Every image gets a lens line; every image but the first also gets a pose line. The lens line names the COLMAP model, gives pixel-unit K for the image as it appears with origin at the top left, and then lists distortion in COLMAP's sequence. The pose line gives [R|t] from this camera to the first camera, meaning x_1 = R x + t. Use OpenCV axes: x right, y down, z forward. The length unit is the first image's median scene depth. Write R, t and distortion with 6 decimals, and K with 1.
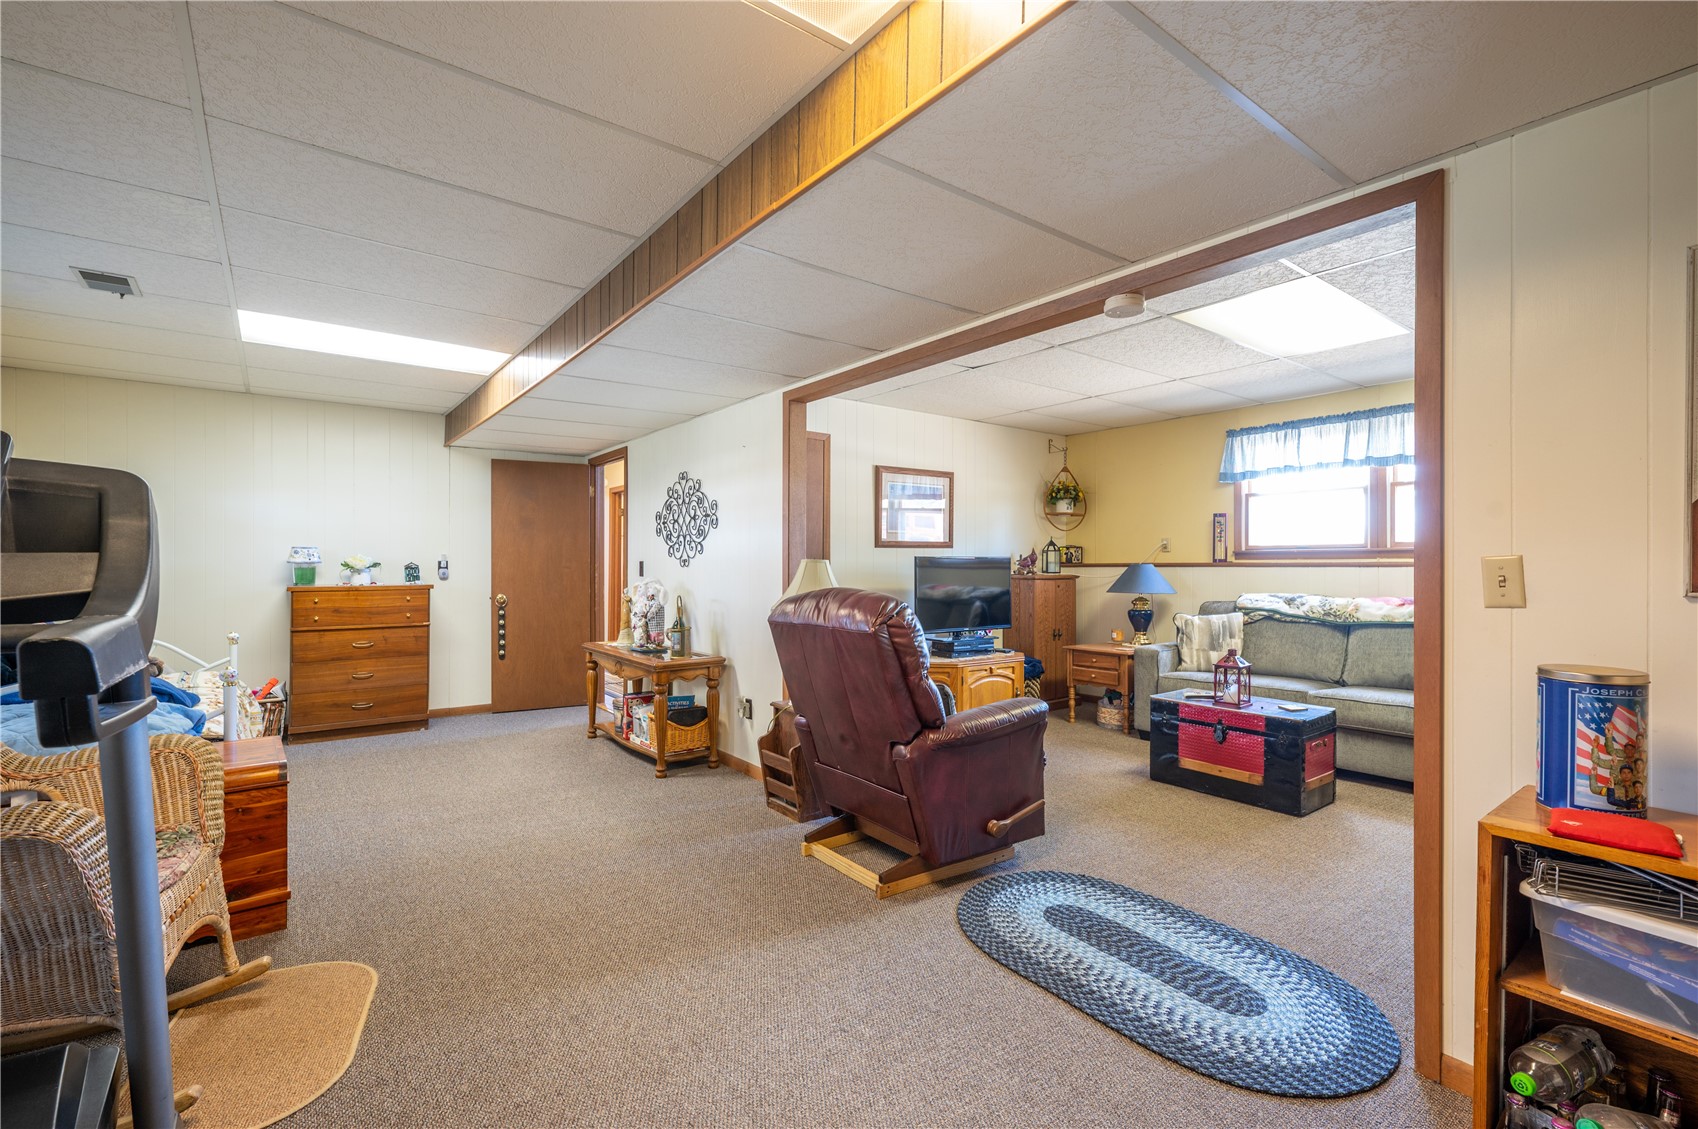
lens RADIAL K [[746.8, 0, 849.0], [0, 746.8, 564.5], [0, 0, 1]] dist [0.000795, 0.000100]
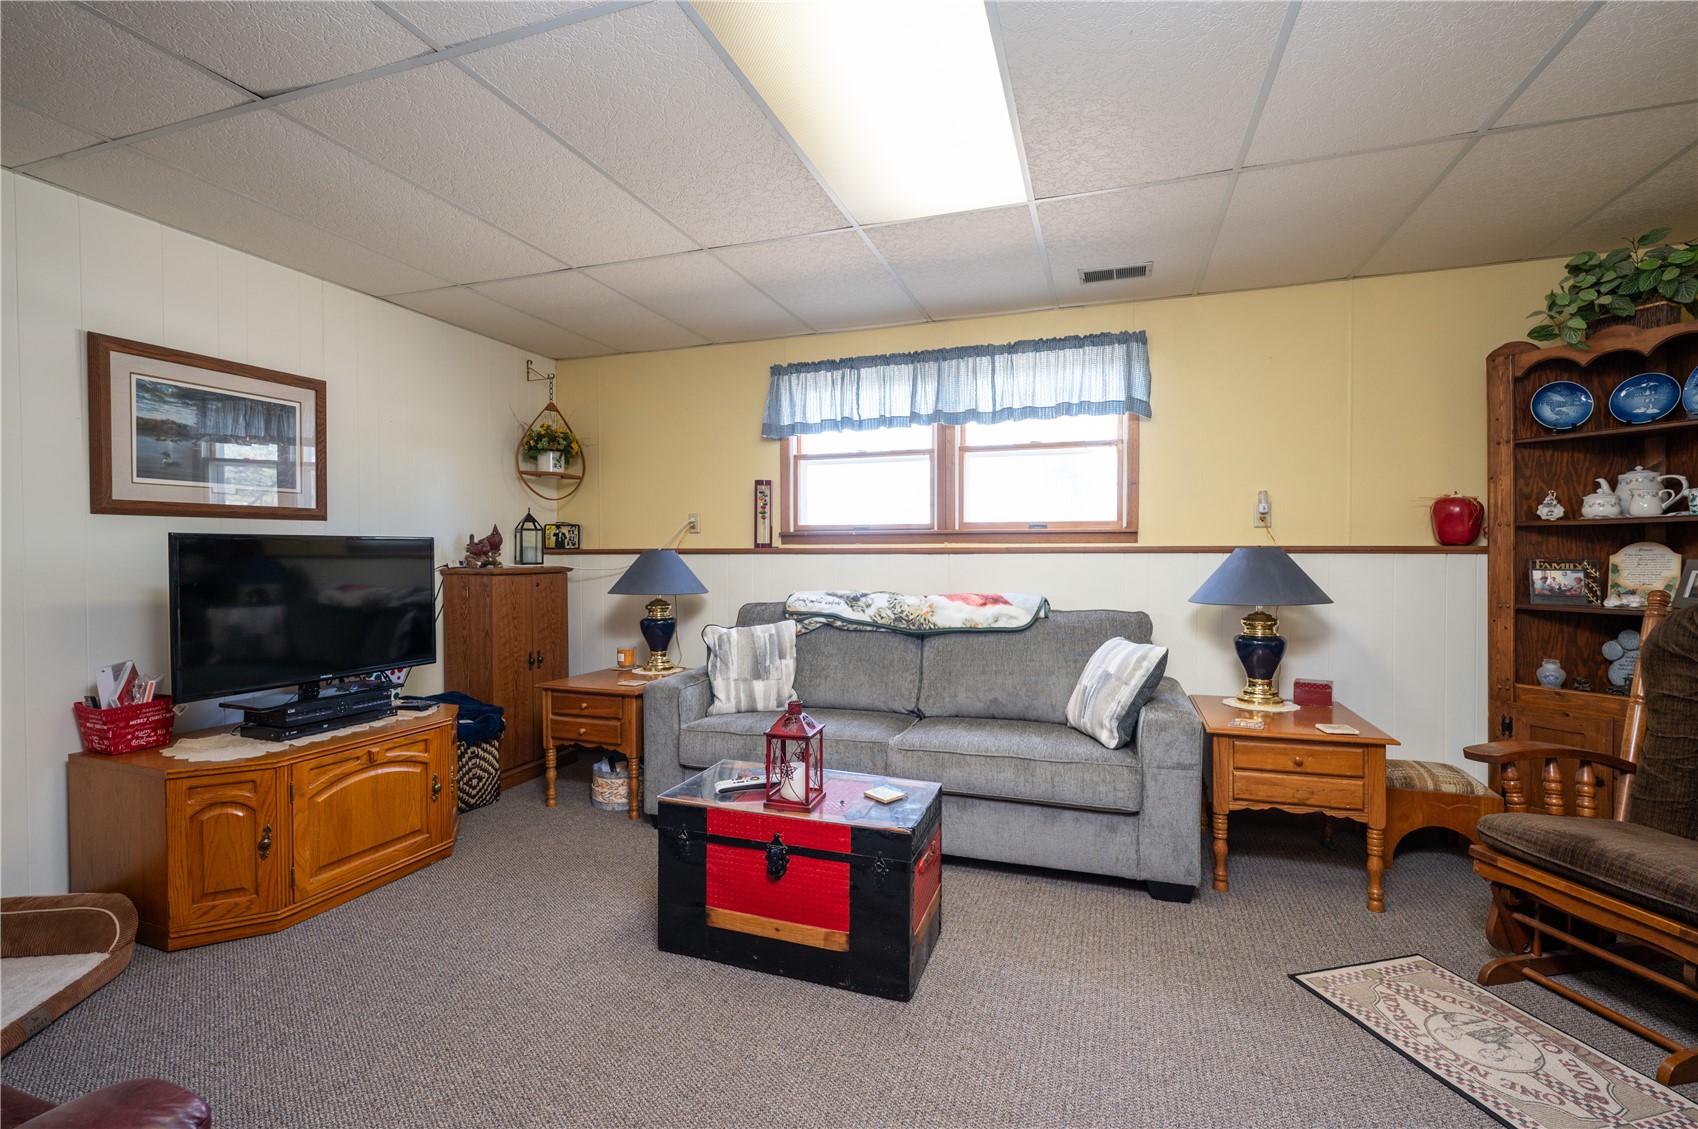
lens RADIAL K [[757.6, 0, 843.9], [0, 757.6, 552.7], [0, 0, 1]] dist [-0.000510, -0.000047]
pose [[0.834547, -0.002675, 0.550931, 0.171318], [0.000844, 0.999993, 0.003577, -0.000618], [-0.550937, -0.002520, 0.834543, 0.375155]]
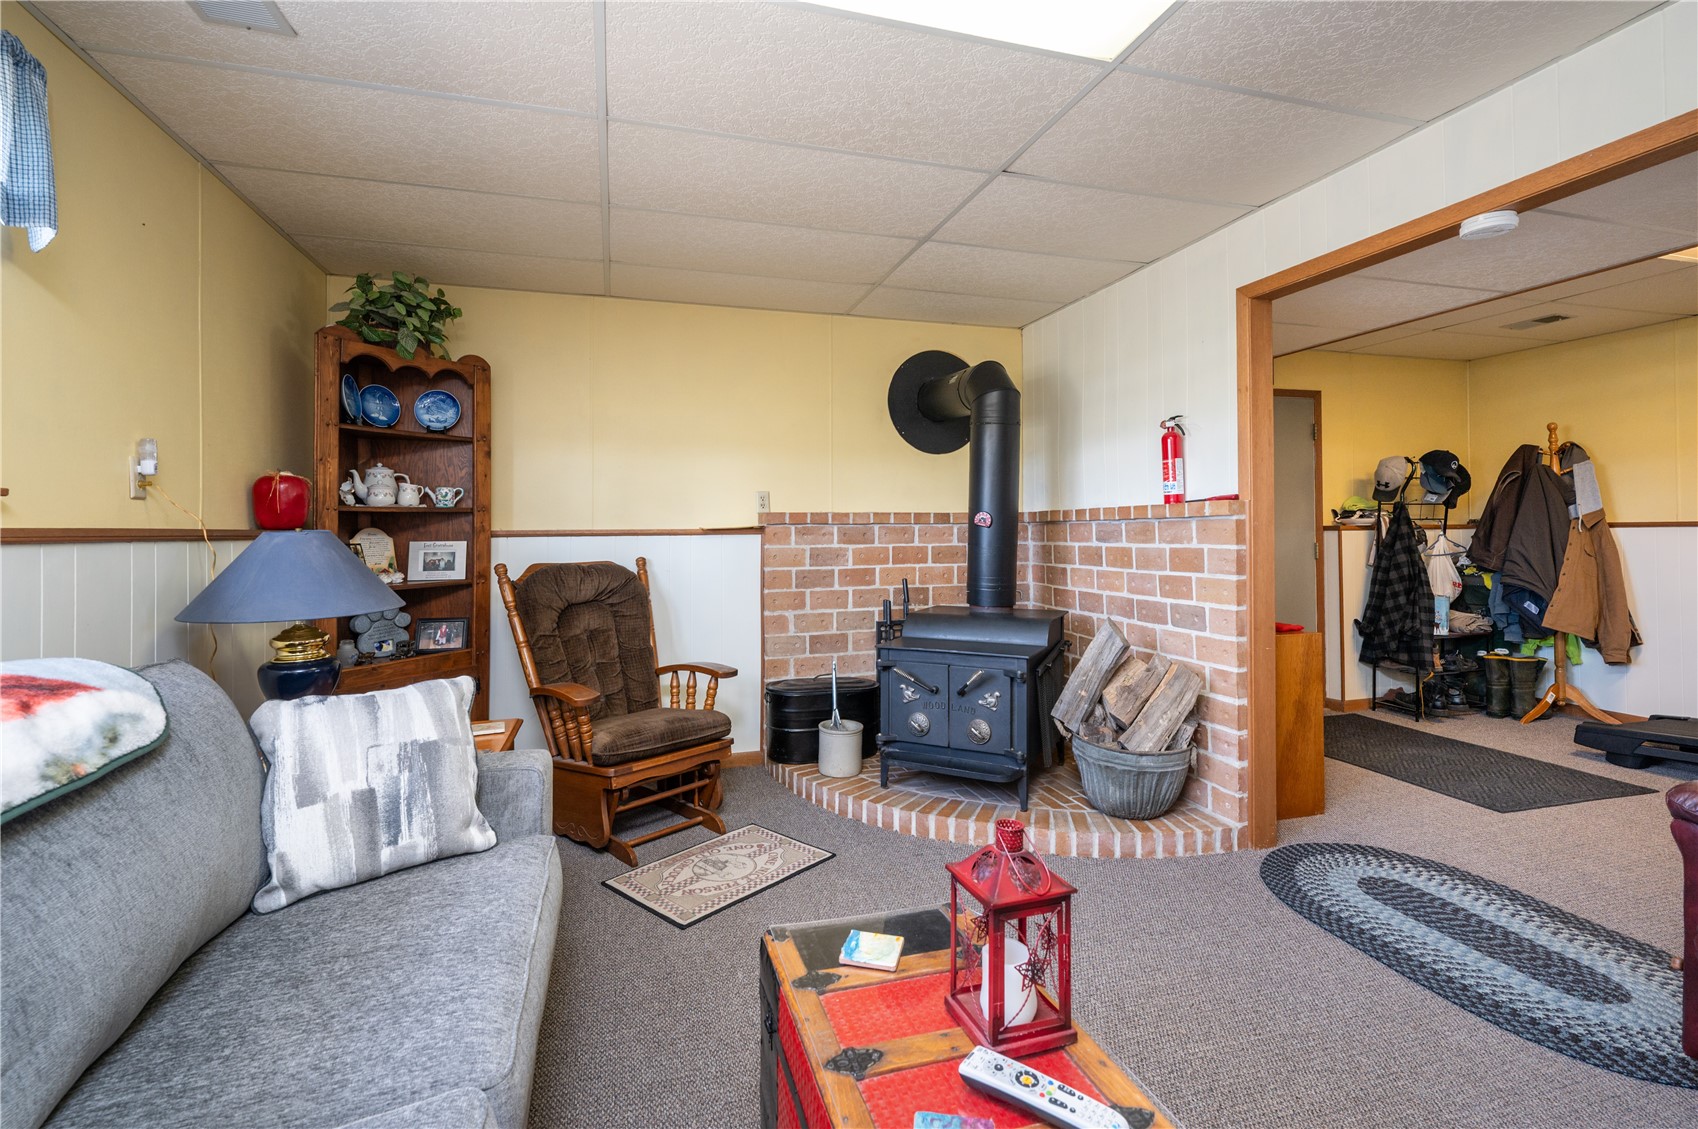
lens RADIAL K [[757.6, 0, 843.9], [0, 757.6, 552.7], [0, 0, 1]] dist [-0.000510, -0.000047]
pose [[-0.934047, -0.014397, 0.356859, 0.321871], [-0.004759, 0.999600, 0.027872, -0.004253], [-0.357117, 0.024336, -0.933743, 0.864748]]
